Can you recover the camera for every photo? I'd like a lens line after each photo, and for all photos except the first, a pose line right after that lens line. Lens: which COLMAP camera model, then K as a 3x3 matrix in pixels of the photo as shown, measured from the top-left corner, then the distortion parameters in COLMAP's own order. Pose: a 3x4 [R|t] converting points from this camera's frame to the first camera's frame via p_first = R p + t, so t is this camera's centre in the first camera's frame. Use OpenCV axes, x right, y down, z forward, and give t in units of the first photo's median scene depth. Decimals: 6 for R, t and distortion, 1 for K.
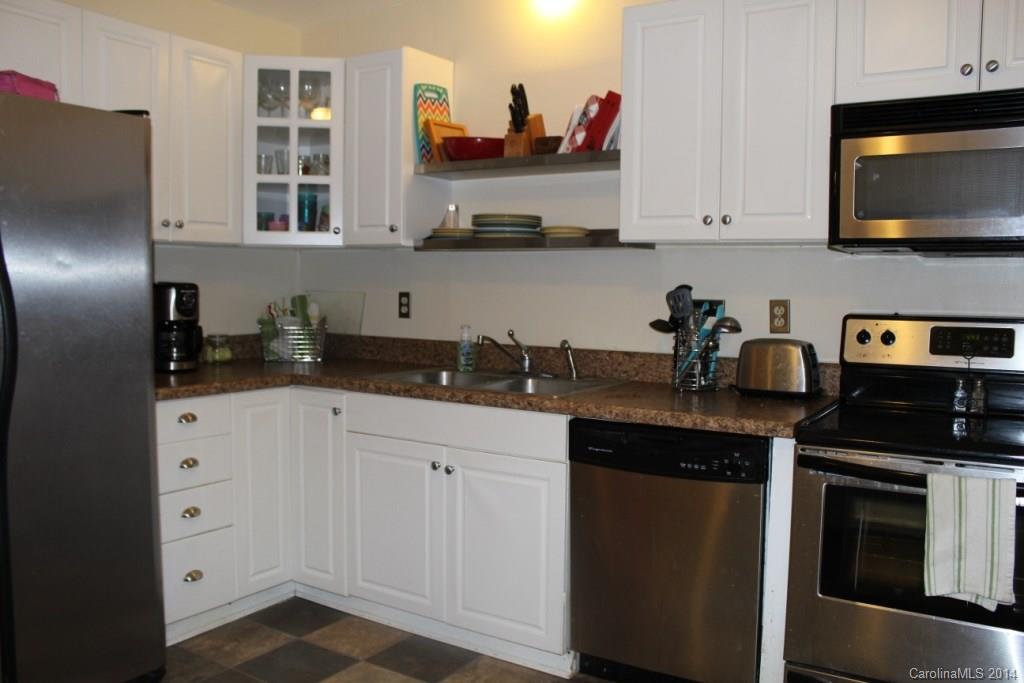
lens RADIAL K [[878.2, 0, 512.0], [0, 878.2, 341.5], [0, 0, 1]] dist [-0.058145, 0.002371]
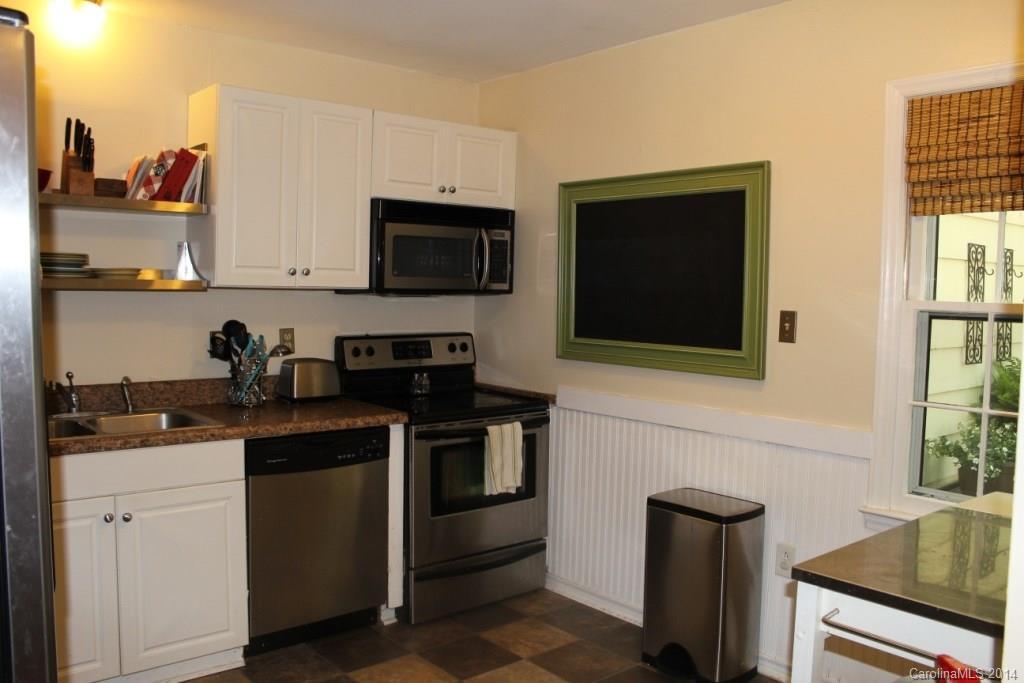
lens RADIAL K [[878.2, 0, 512.0], [0, 878.2, 341.5], [0, 0, 1]] dist [-0.058145, 0.002371]
pose [[0.310110, -0.067082, 0.948331, -0.915605], [0.049819, 0.997284, 0.054254, -0.089962], [-0.949394, 0.030421, 0.312610, 0.290619]]
